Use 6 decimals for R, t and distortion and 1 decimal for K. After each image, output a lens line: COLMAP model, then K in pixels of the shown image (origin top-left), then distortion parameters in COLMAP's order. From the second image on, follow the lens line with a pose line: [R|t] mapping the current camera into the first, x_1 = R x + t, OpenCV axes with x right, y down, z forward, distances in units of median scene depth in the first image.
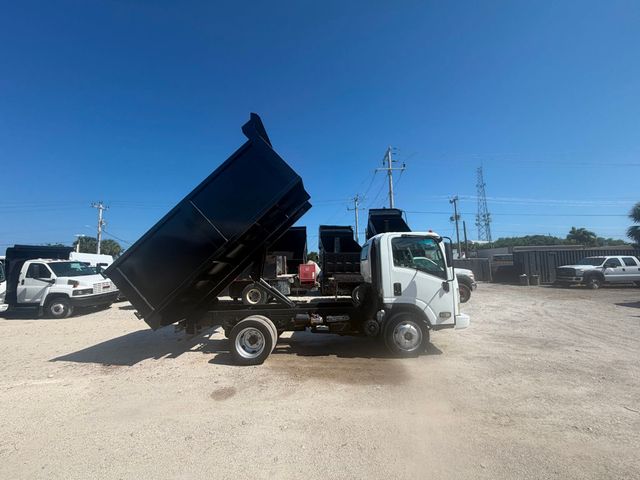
lens RADIAL K [[254.7, 0, 318.8], [0, 254.7, 235.2], [0, 0, 1]] dist [-0.000279, -0.000263]
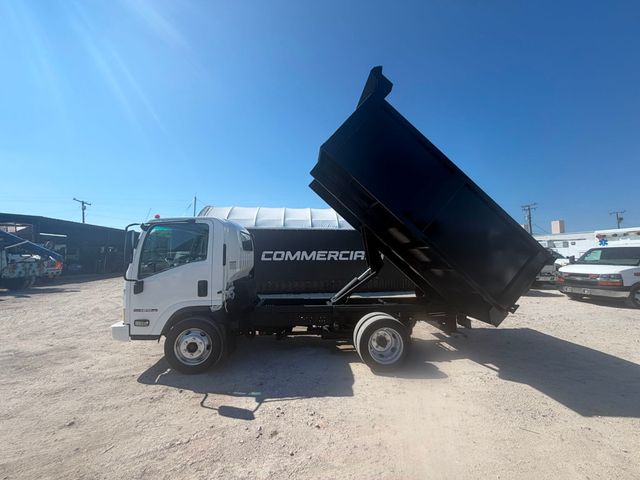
lens RADIAL K [[254.7, 0, 318.2], [0, 254.7, 239.7], [0, 0, 1]] dist [-0.000279, -0.000263]
pose [[-0.995673, 0.023640, -0.089865, 0.028222], [0.039882, 0.982212, -0.183491, 0.278176], [0.083929, -0.186281, -0.978905, 2.262766]]
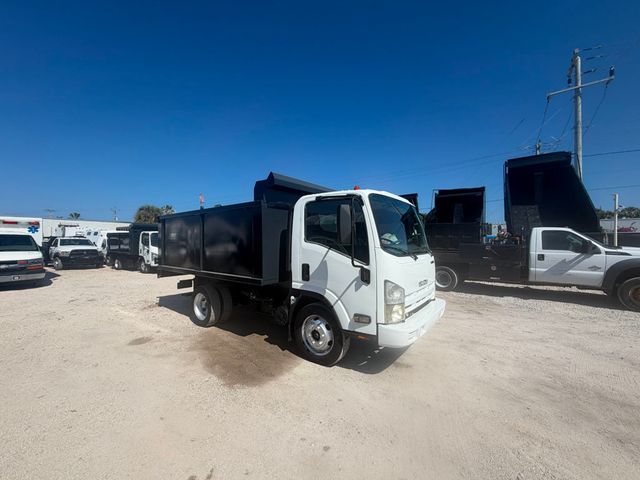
lens RADIAL K [[254.7, 0, 320.5], [0, 254.7, 238.7], [0, 0, 1]] dist [-0.000279, -0.000263]
pose [[0.802771, 0.014322, -0.596115, 0.782863], [0.057824, 0.993130, 0.101731, 0.043750], [0.593477, -0.116136, 0.796428, 0.446949]]
